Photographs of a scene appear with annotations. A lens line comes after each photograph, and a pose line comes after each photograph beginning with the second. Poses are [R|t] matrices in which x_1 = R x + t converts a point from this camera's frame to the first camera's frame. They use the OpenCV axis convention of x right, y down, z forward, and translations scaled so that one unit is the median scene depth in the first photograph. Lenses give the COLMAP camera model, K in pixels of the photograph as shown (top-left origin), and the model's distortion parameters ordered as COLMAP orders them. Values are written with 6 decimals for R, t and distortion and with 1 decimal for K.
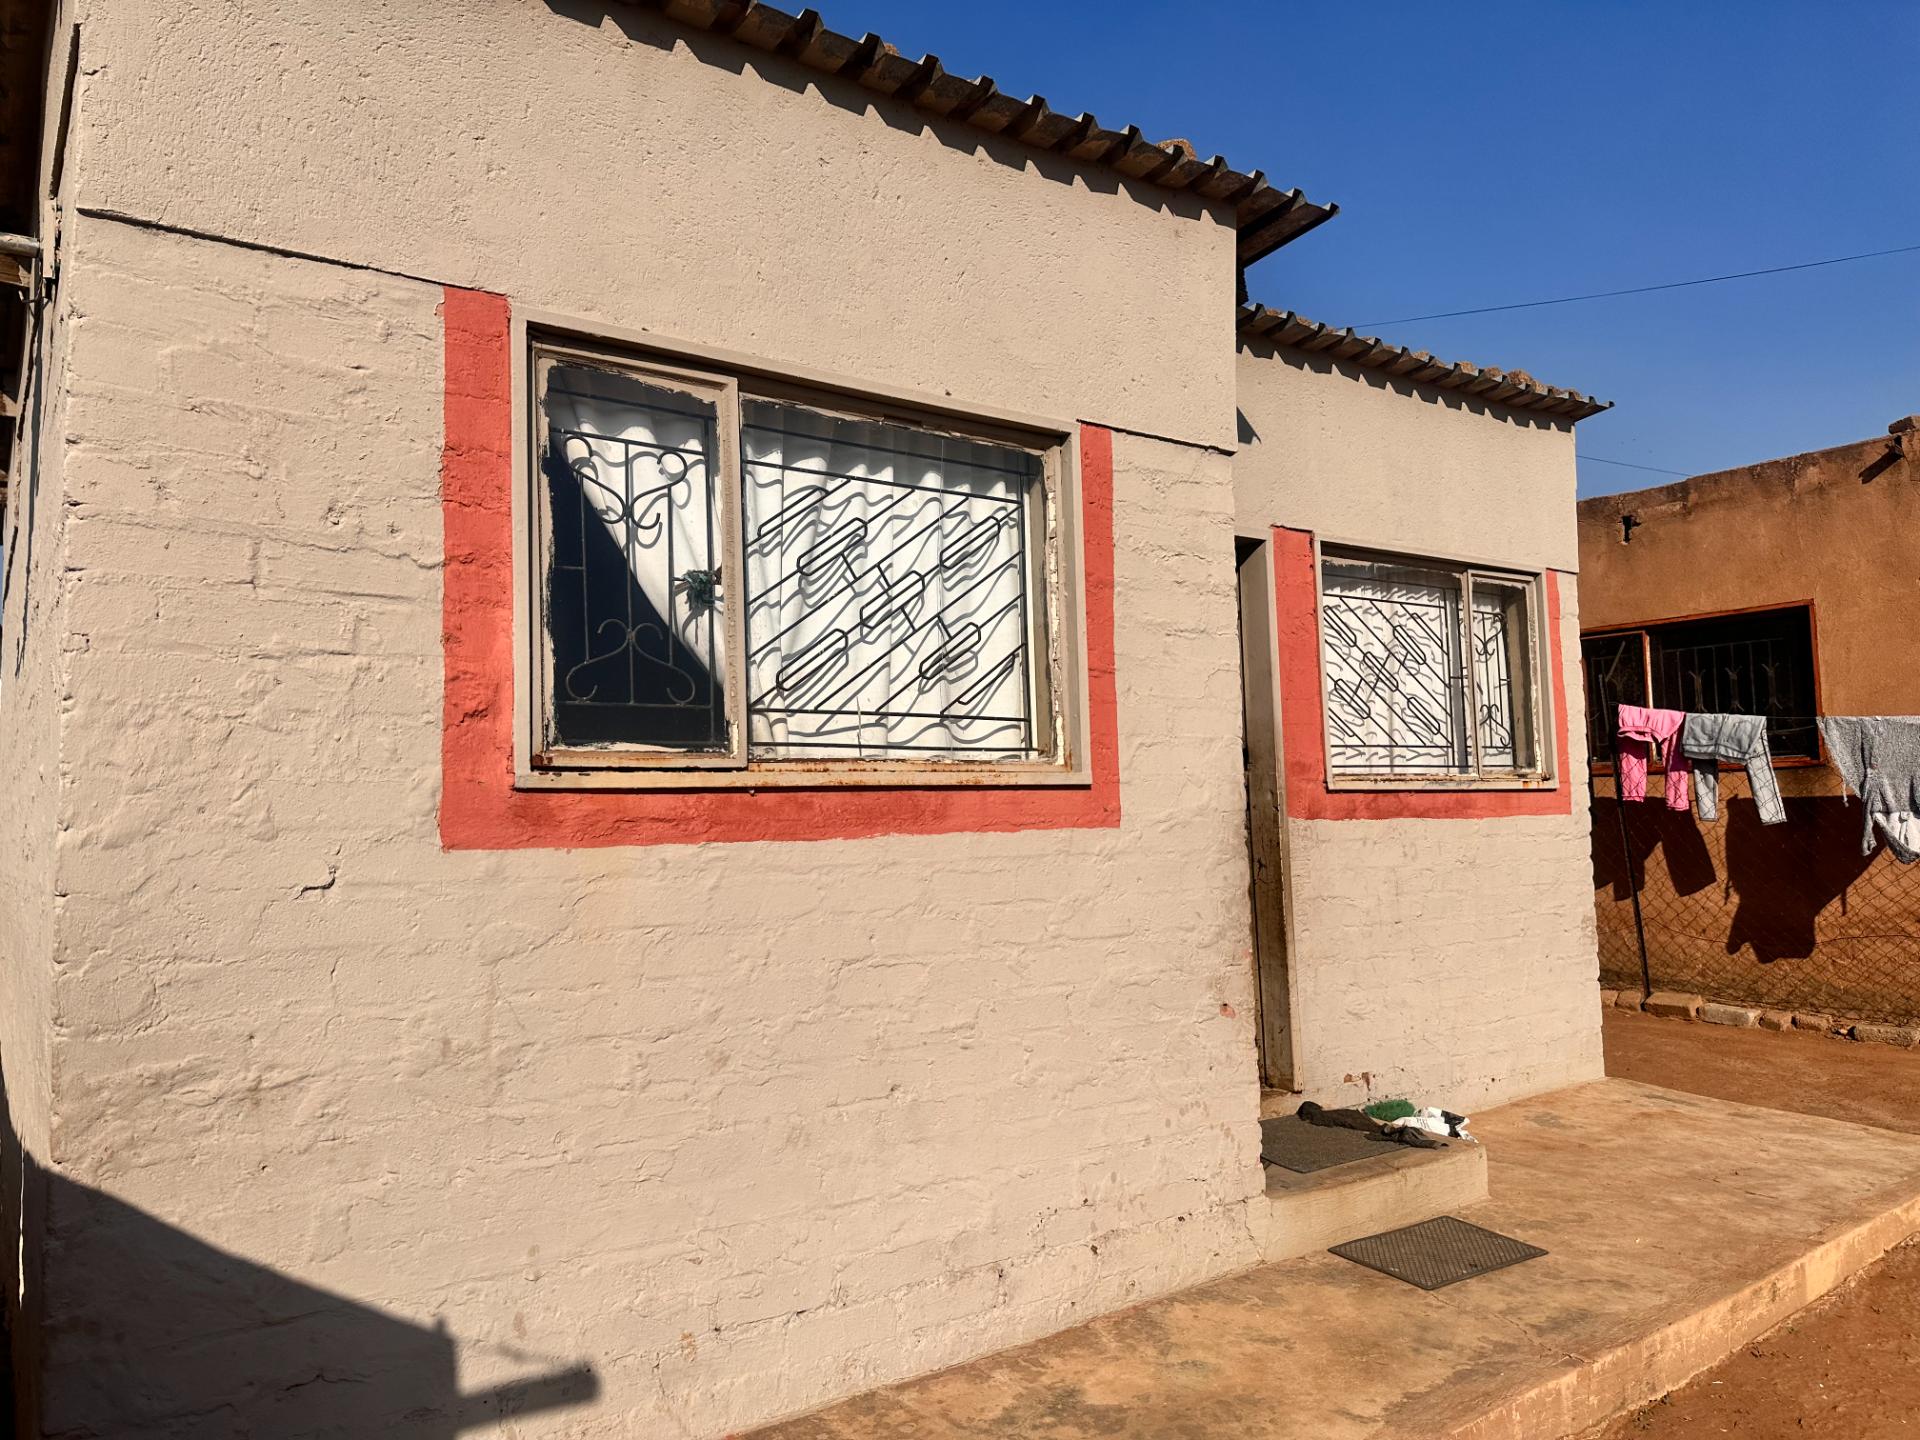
lens RADIAL K [[1354.2, 0, 960.0], [0, 1354.2, 720.0], [0, 0, 1]] dist [0.177577, -0.315071]
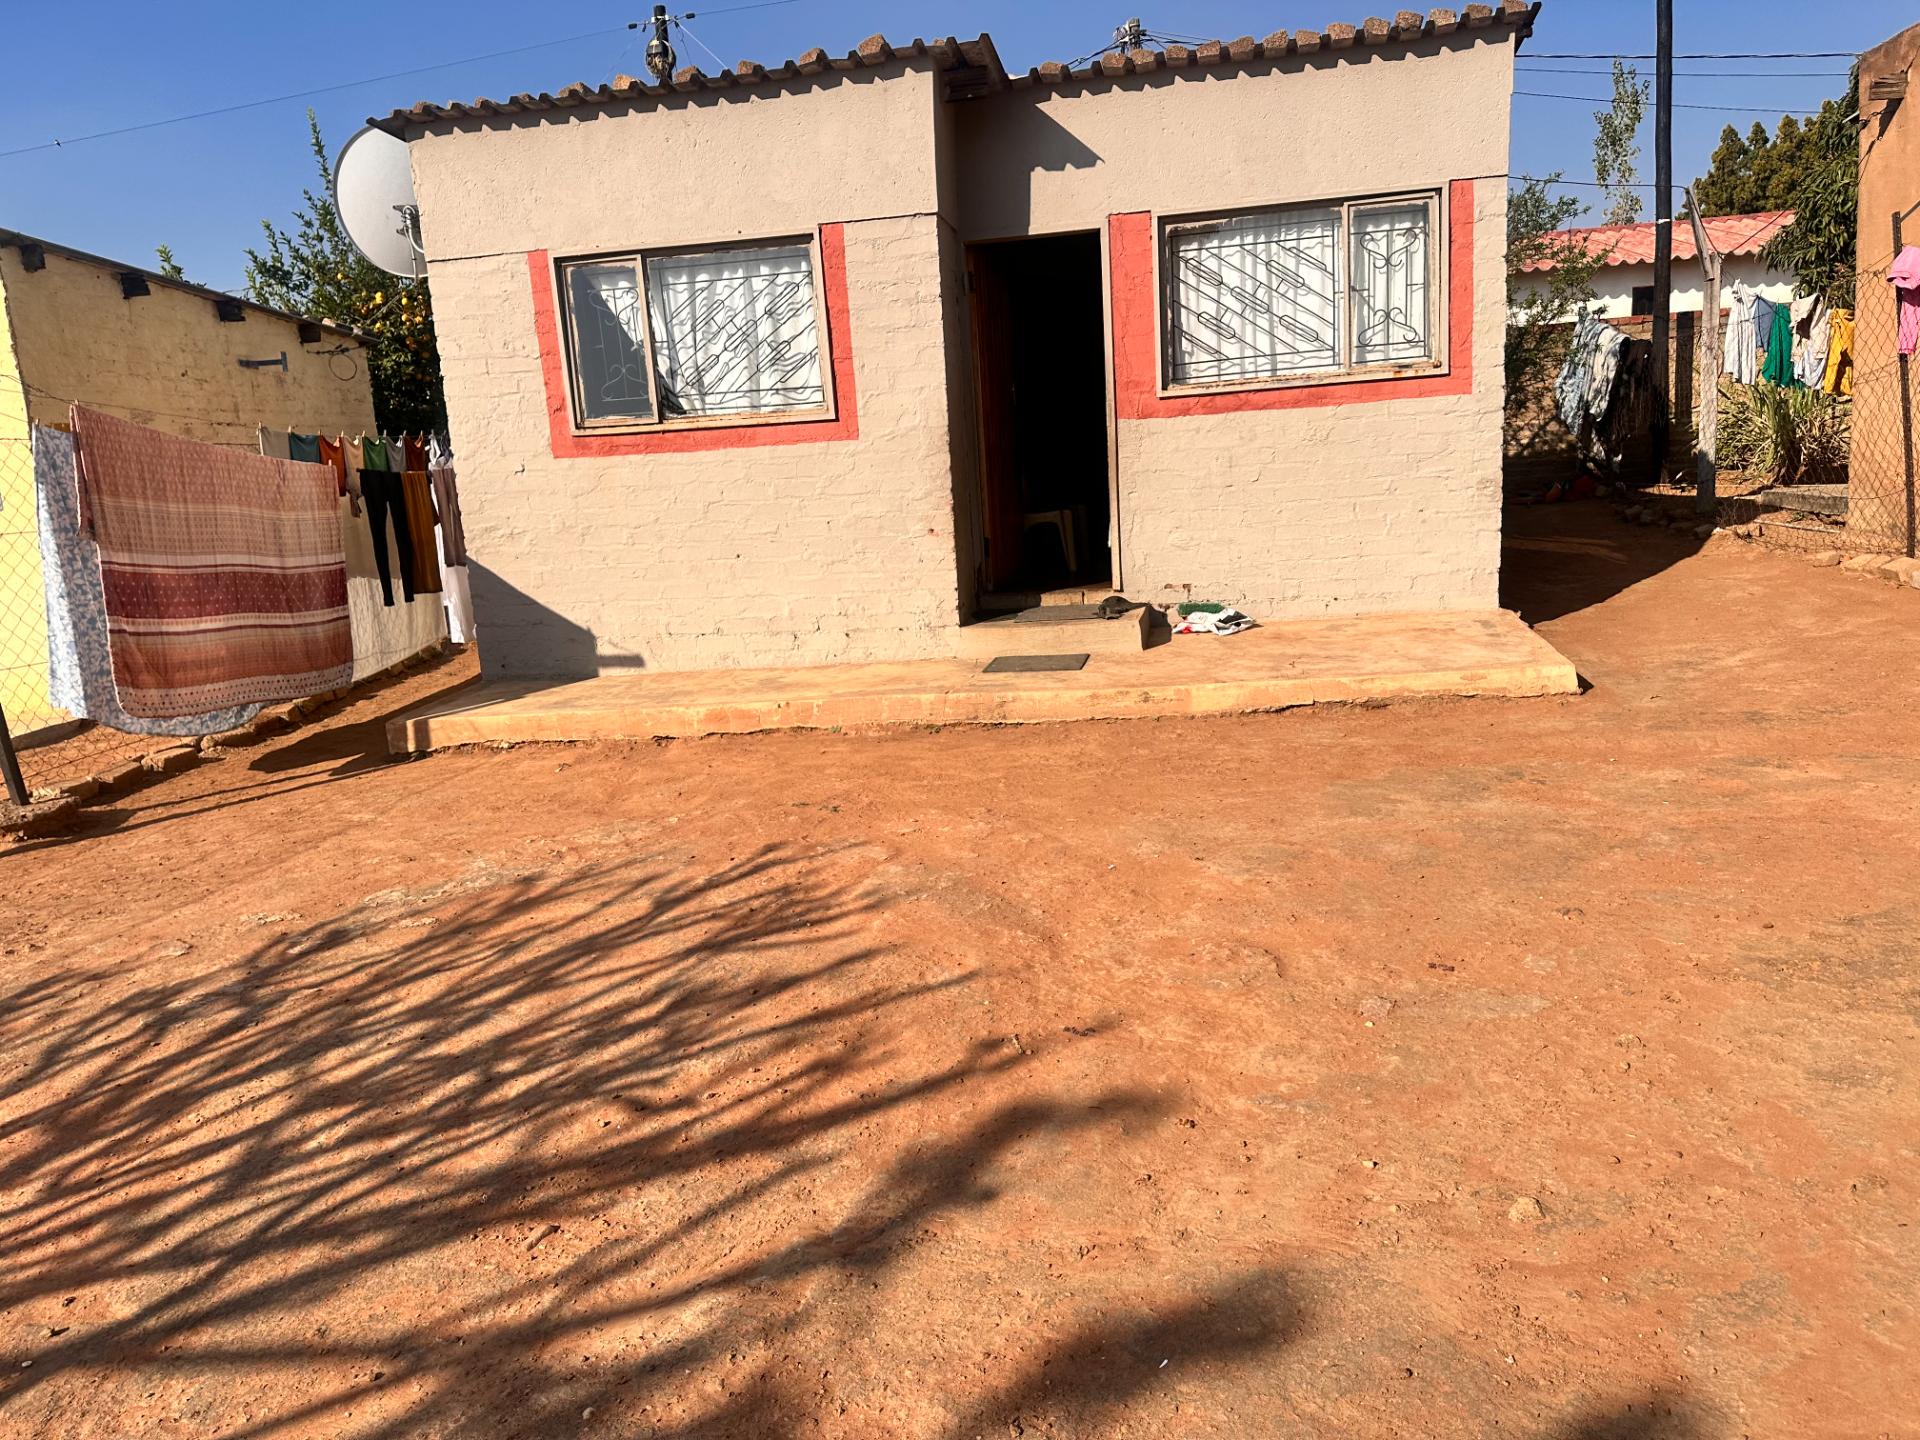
lens RADIAL K [[1354.2, 0, 960.0], [0, 1354.2, 720.0], [0, 0, 1]] dist [0.177577, -0.315071]
pose [[0.685655, 0.117775, -0.718336, 1.851534], [0.103951, 0.960868, 0.256761, -0.027035], [0.720466, -0.250721, 0.646582, -0.324307]]
